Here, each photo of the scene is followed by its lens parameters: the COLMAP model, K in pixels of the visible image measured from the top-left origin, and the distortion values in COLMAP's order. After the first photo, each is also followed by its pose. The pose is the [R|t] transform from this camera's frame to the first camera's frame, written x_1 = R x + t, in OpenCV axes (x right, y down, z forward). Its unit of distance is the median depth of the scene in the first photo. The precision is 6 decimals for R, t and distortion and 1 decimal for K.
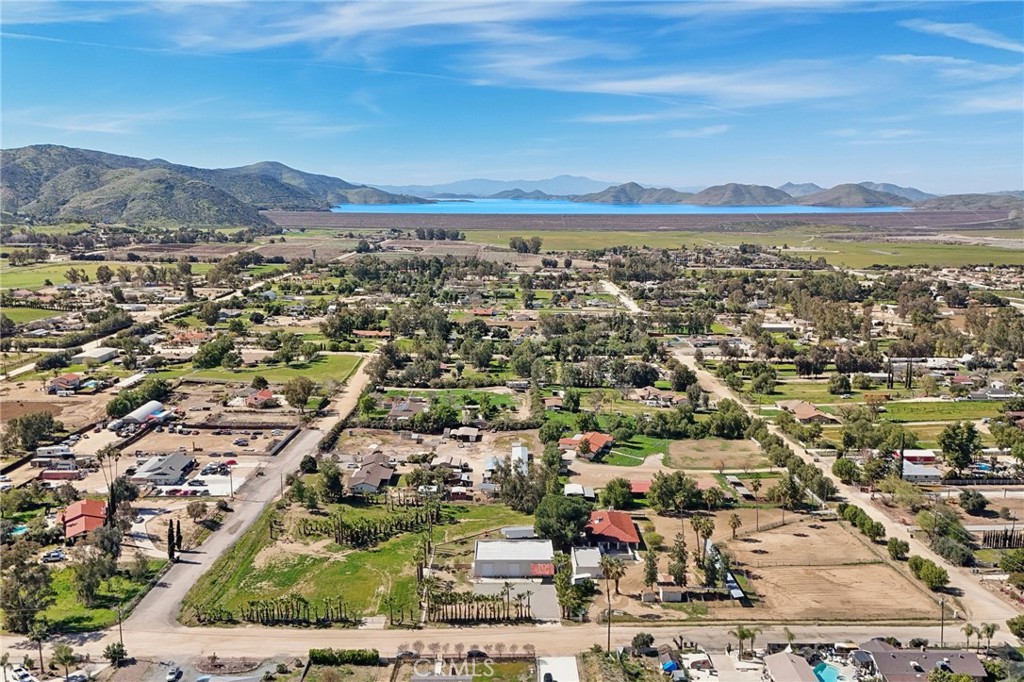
lens RADIAL K [[901.0, 0, 515.5], [0, 901.0, 347.0], [0, 0, 1]] dist [0.085753, -0.109338]
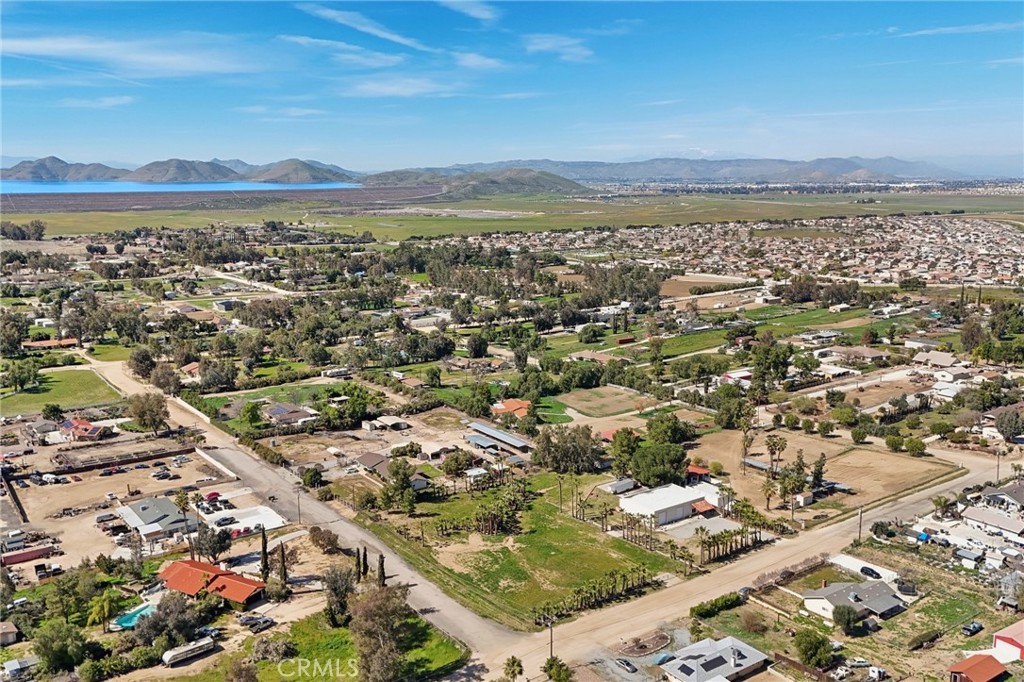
lens RADIAL K [[901.0, 0, 534.7], [0, 901.0, 347.1], [0, 0, 1]] dist [0.085753, -0.109338]
pose [[0.810595, -0.119928, 0.573196, -0.488576], [0.105494, 0.992697, 0.058513, -0.024152], [-0.576027, 0.013038, 0.817327, 0.128167]]
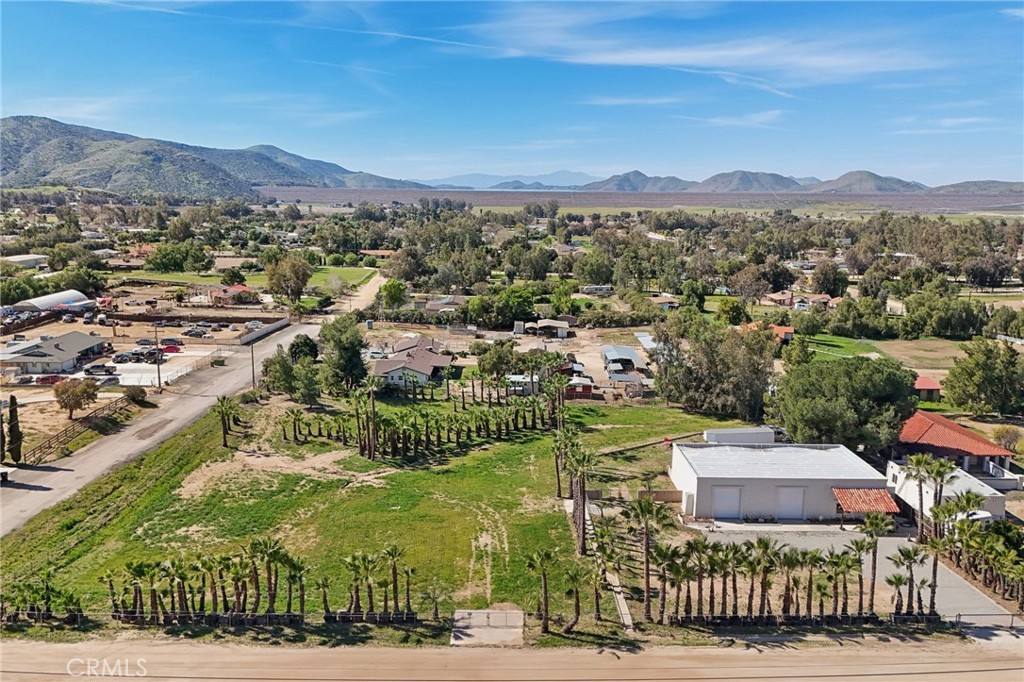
lens RADIAL K [[901.0, 0, 514.3], [0, 901.0, 342.3], [0, 0, 1]] dist [0.085753, -0.109338]
pose [[0.999989, 0.003178, 0.003561, -0.085367], [-0.003166, 0.999989, -0.003457, 0.112744], [-0.003572, 0.003446, 0.999988, 0.375633]]
